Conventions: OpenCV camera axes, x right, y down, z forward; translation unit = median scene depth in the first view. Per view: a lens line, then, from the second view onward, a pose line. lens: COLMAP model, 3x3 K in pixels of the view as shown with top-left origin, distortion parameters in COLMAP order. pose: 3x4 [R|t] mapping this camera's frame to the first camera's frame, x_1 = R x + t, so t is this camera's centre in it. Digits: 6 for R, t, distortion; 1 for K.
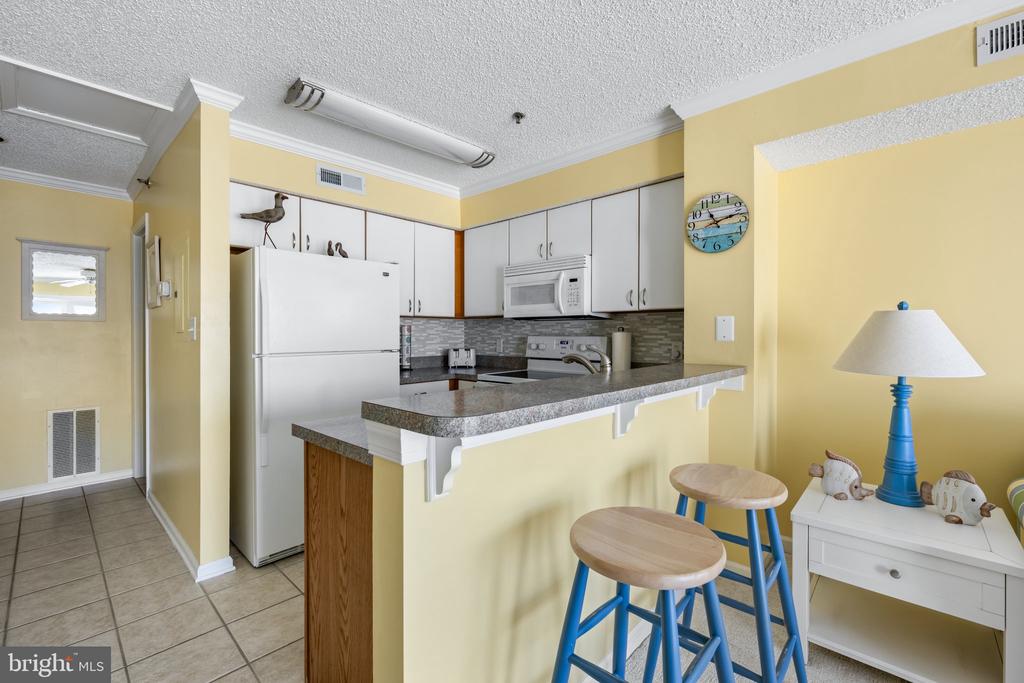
lens RADIAL K [[440.7, 0, 514.5], [0, 440.7, 335.8], [0, 0, 1]] dist [0.001426, 0.000041]
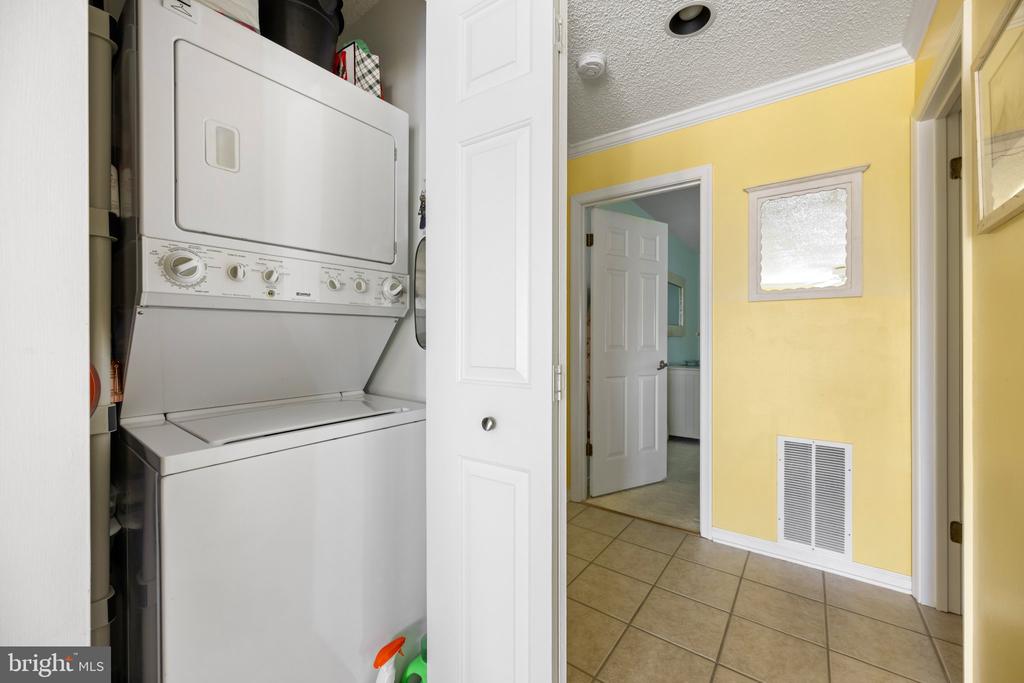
lens RADIAL K [[398.9, 0, 510.2], [0, 398.9, 339.8], [0, 0, 1]] dist [0.000161, 0.000214]
pose [[0.114059, 0.000599, -0.993474, -0.571285], [-0.006007, 0.999982, -0.000087, 0.029938], [0.993456, 0.005978, 0.114060, 0.598664]]
